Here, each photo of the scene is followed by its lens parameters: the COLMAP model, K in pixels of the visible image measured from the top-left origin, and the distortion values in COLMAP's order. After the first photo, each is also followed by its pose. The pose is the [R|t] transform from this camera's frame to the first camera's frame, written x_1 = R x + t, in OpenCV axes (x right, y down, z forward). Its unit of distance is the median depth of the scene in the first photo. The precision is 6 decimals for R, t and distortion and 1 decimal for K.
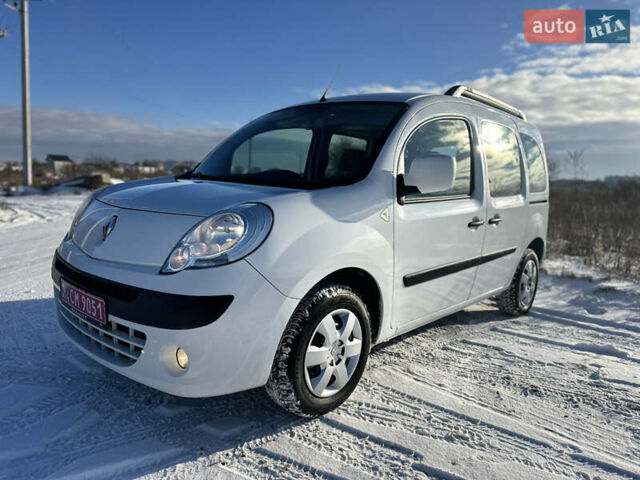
lens RADIAL K [[444.6, 0, 320.0], [0, 444.6, 240.0], [0, 0, 1]] dist [0.001621, -0.001740]
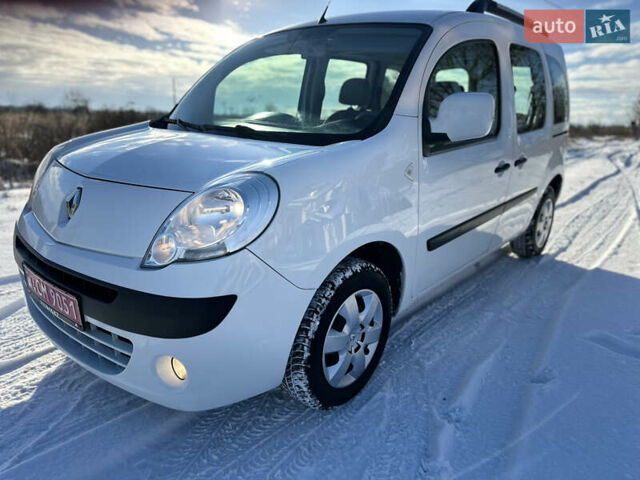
lens RADIAL K [[444.6, 0, 320.0], [0, 444.6, 240.0], [0, 0, 1]] dist [0.001621, -0.001740]
pose [[0.999059, -0.037819, 0.021244, -0.052341], [0.033687, 0.984992, 0.169279, -0.093291], [-0.027327, -0.168404, 0.985339, 0.202200]]
